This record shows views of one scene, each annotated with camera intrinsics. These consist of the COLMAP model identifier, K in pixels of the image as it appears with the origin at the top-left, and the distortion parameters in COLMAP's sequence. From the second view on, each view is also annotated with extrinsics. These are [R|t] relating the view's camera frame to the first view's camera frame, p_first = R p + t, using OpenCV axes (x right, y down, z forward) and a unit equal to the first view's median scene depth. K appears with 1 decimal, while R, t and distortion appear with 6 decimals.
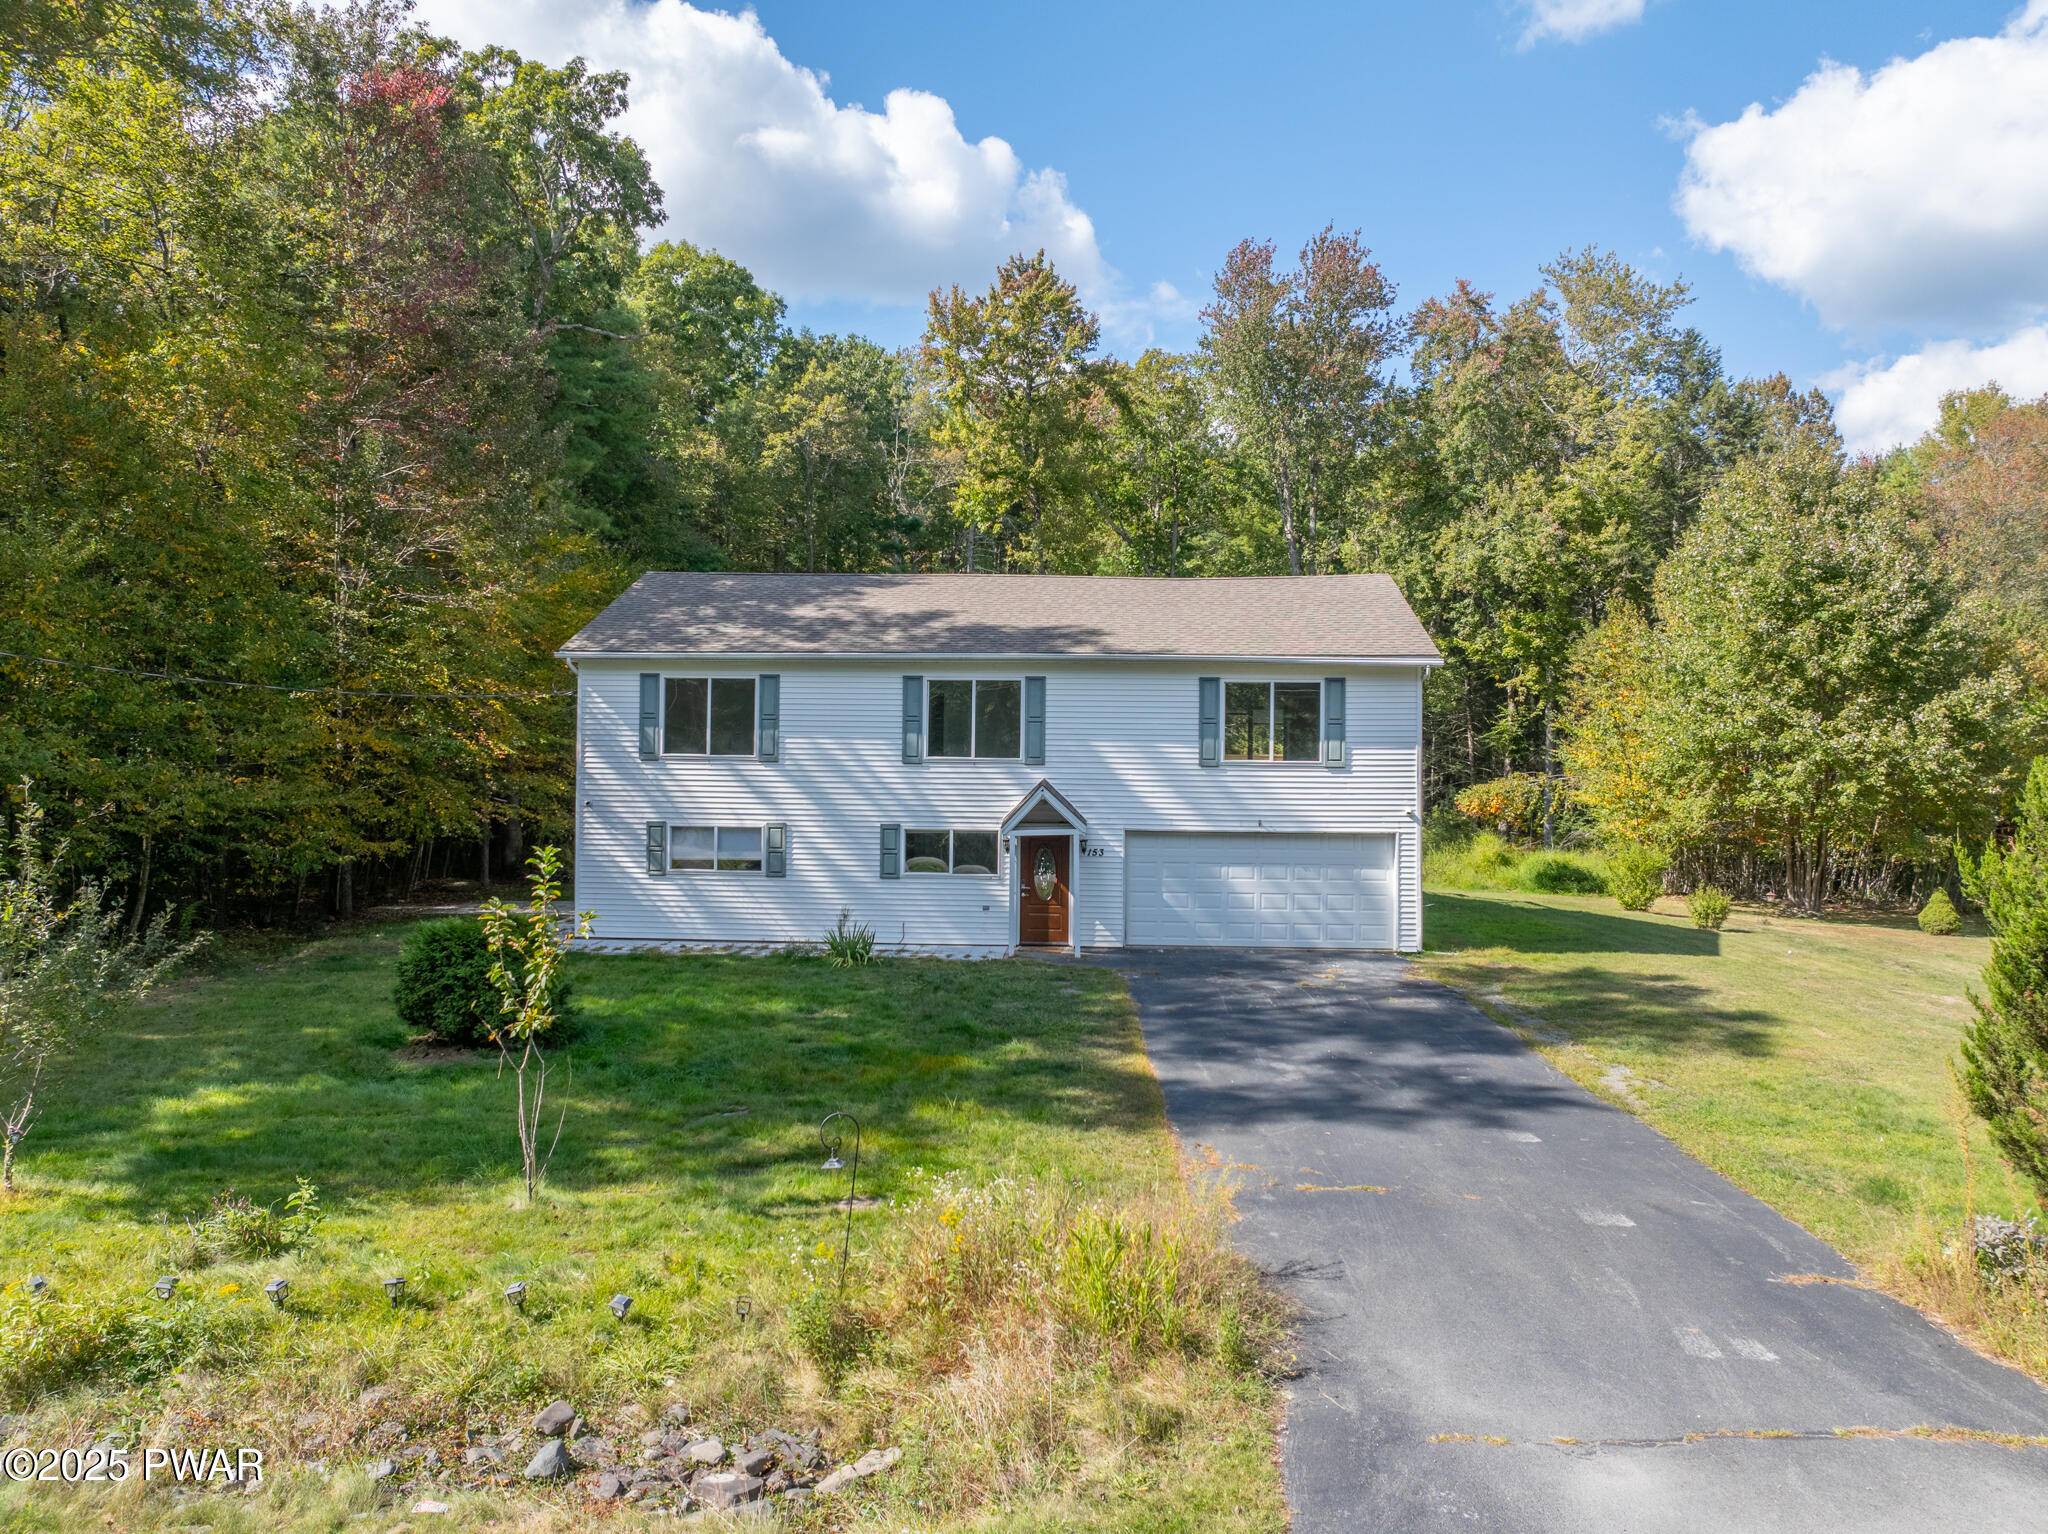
lens RADIAL K [[1456.4, 0, 1040.0], [0, 1456.4, 767.6], [0, 0, 1]] dist [-0.014168, -0.003544]
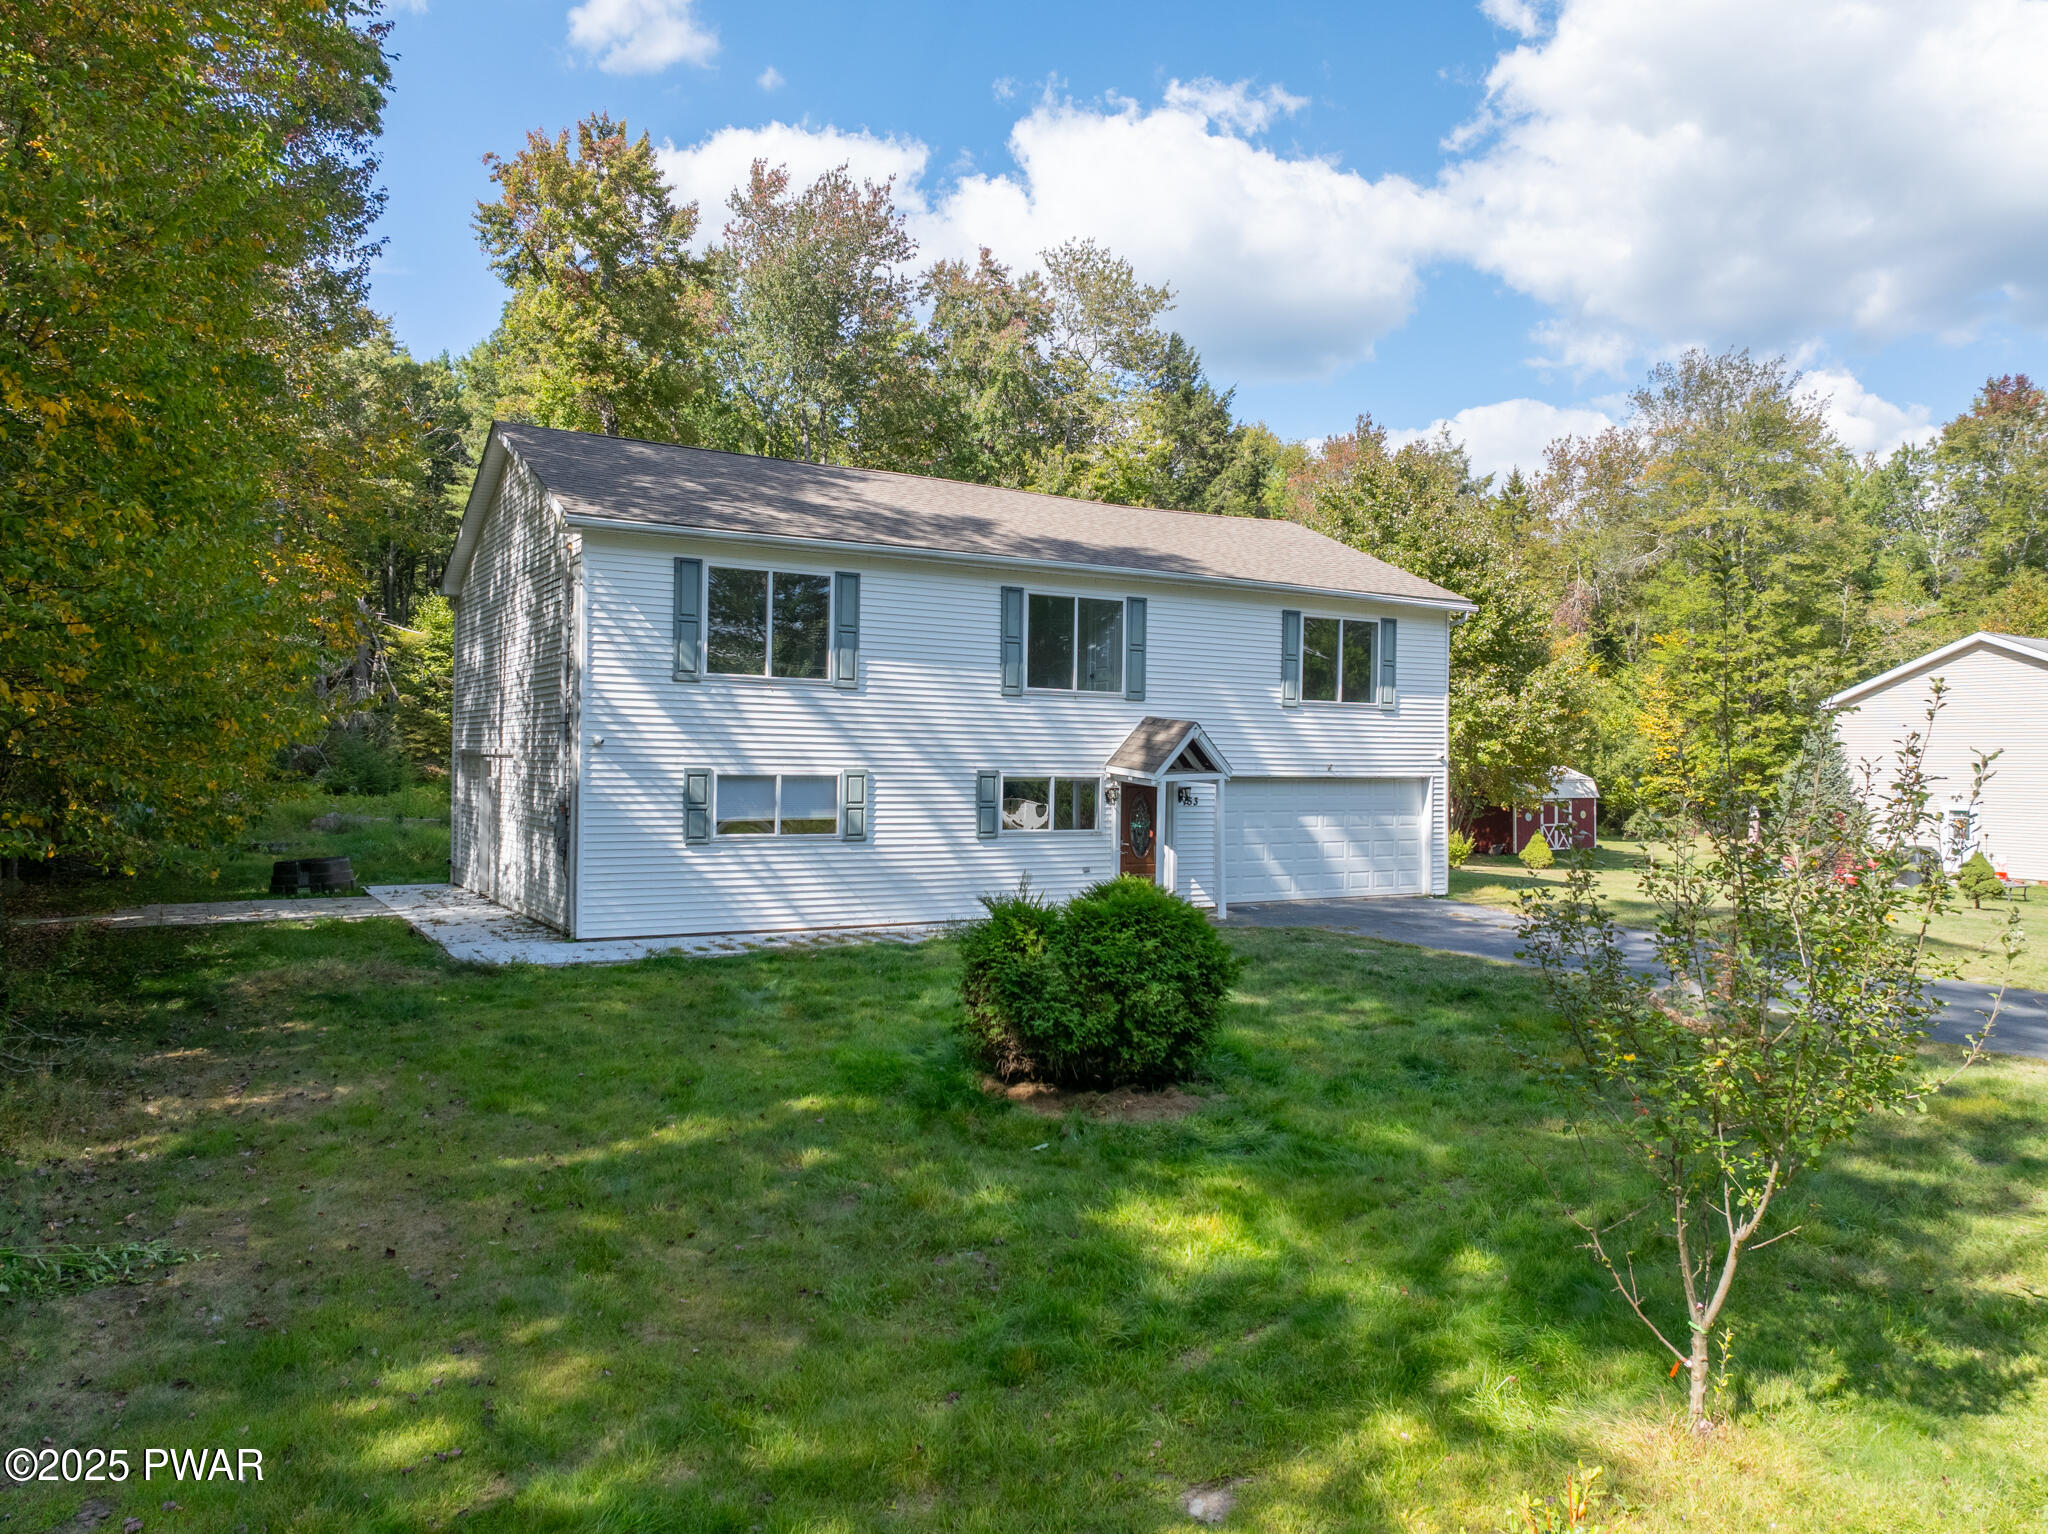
lens RADIAL K [[1456.4, 0, 1021.9], [0, 1456.4, 766.7], [0, 0, 1]] dist [-0.014168, -0.003544]
pose [[0.822397, -0.001035, 0.568912, -0.542425], [-0.004270, 0.999959, 0.007991, 0.030048], [-0.568897, -0.009001, 0.822359, 0.331679]]
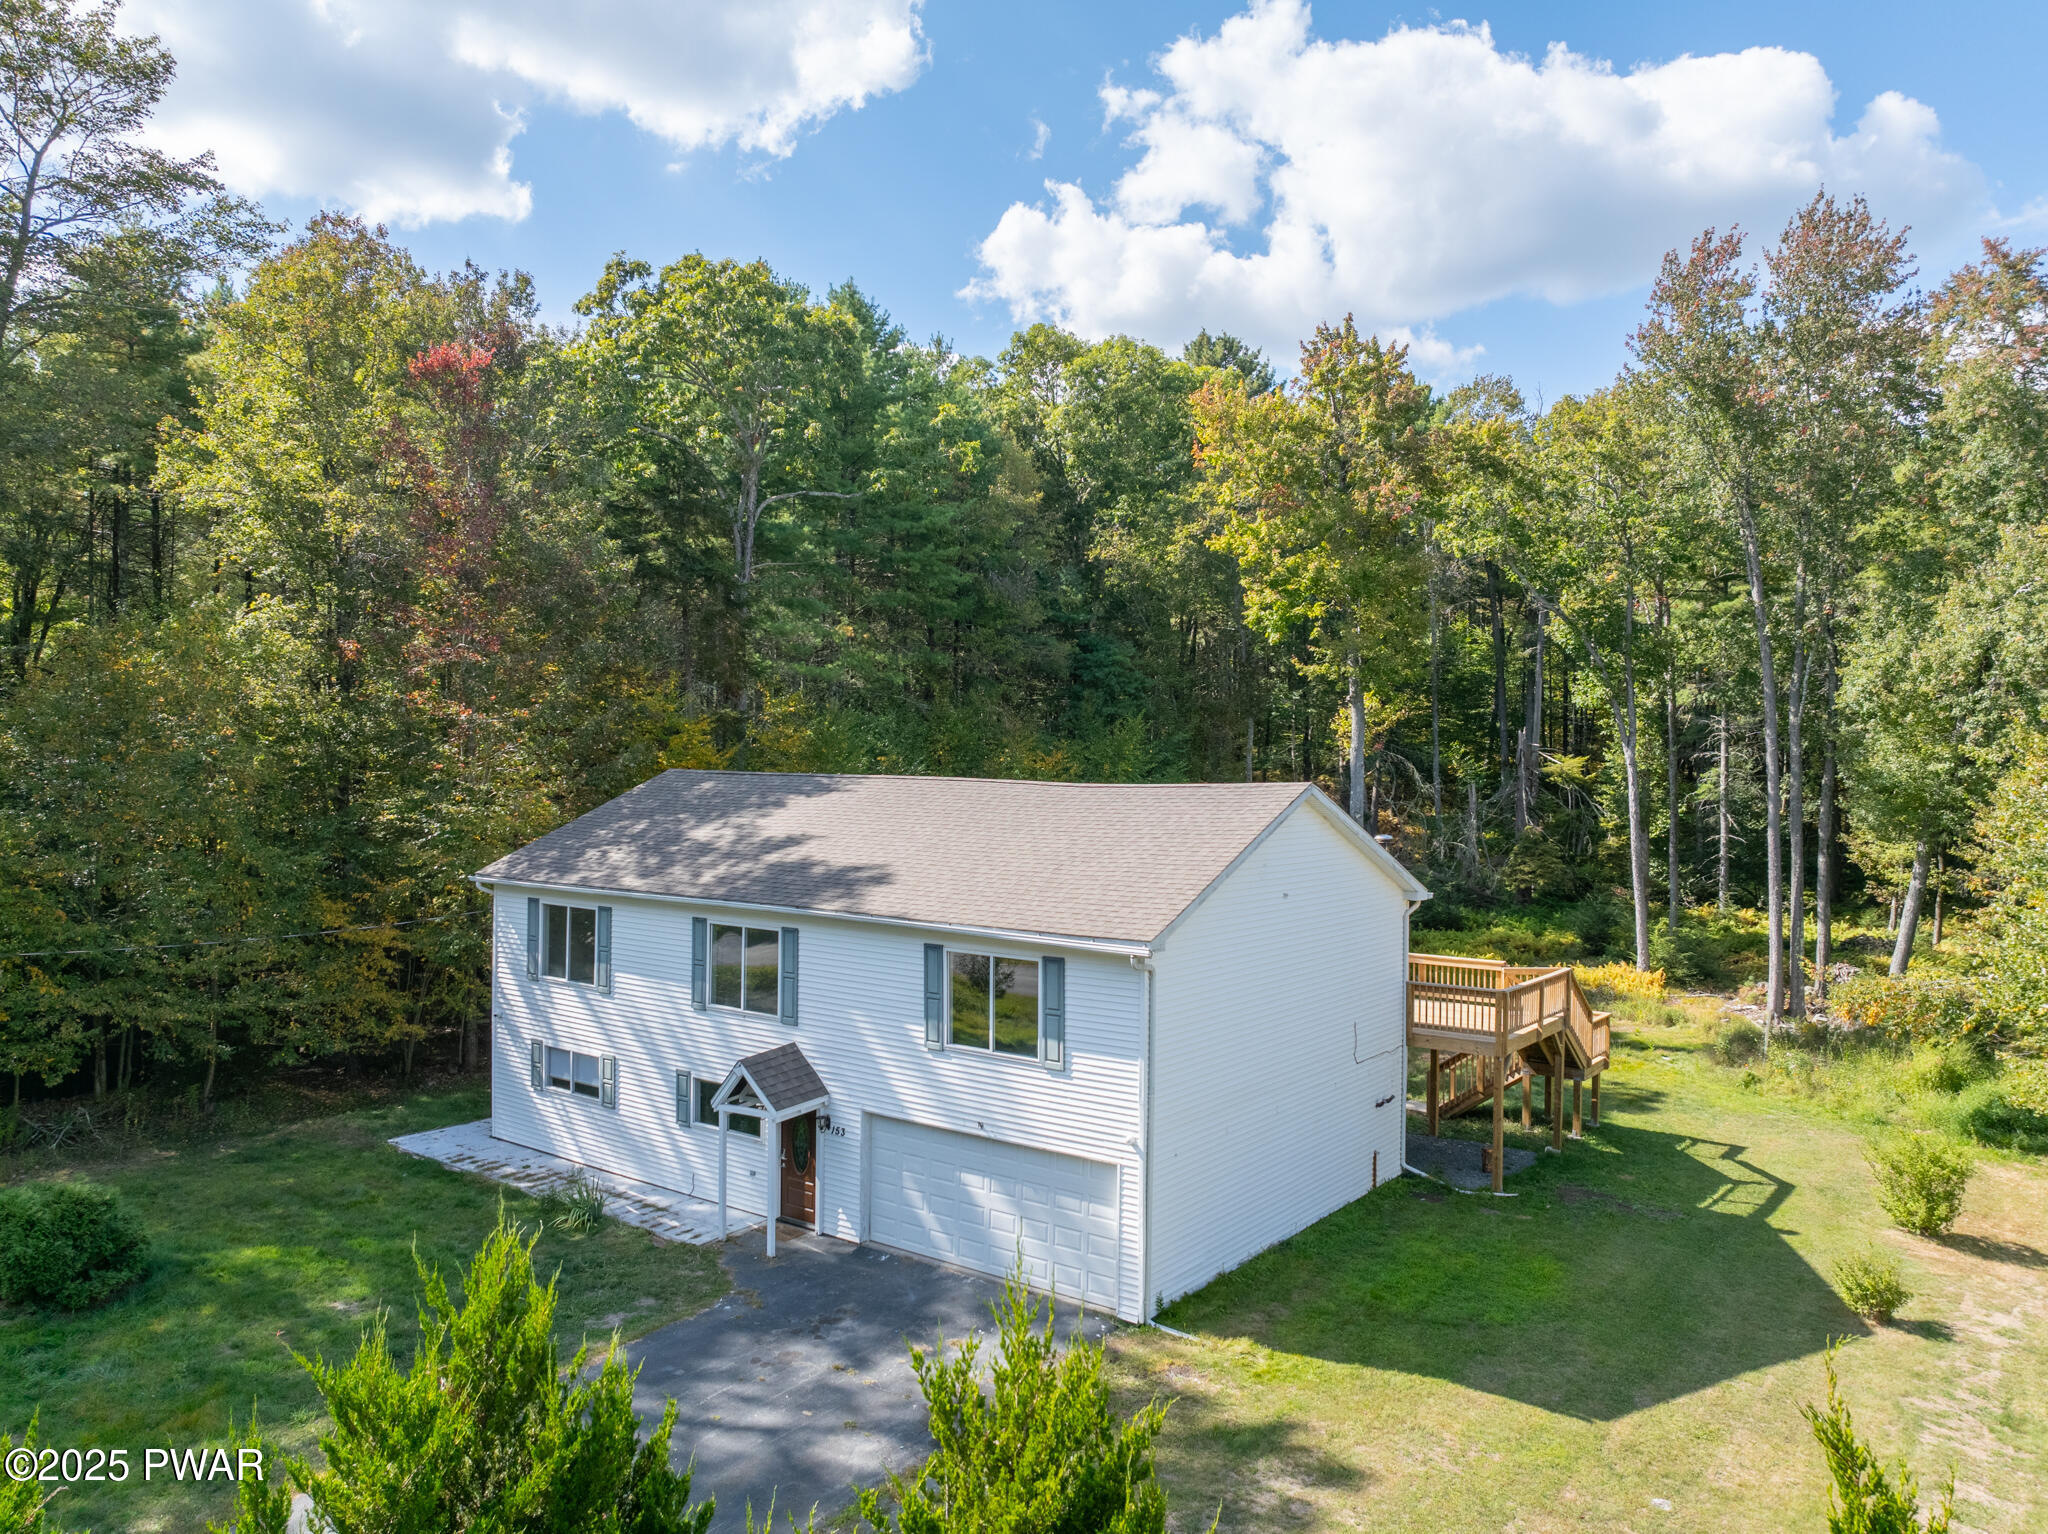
lens RADIAL K [[1456.4, 0, 1020.6], [0, 1456.4, 763.0], [0, 0, 1]] dist [-0.014168, -0.003544]
pose [[0.834974, 0.001377, -0.550287, 0.615313], [-0.002507, 0.999996, -0.001302, -0.164413], [0.550283, 0.002467, 0.834974, 0.316219]]
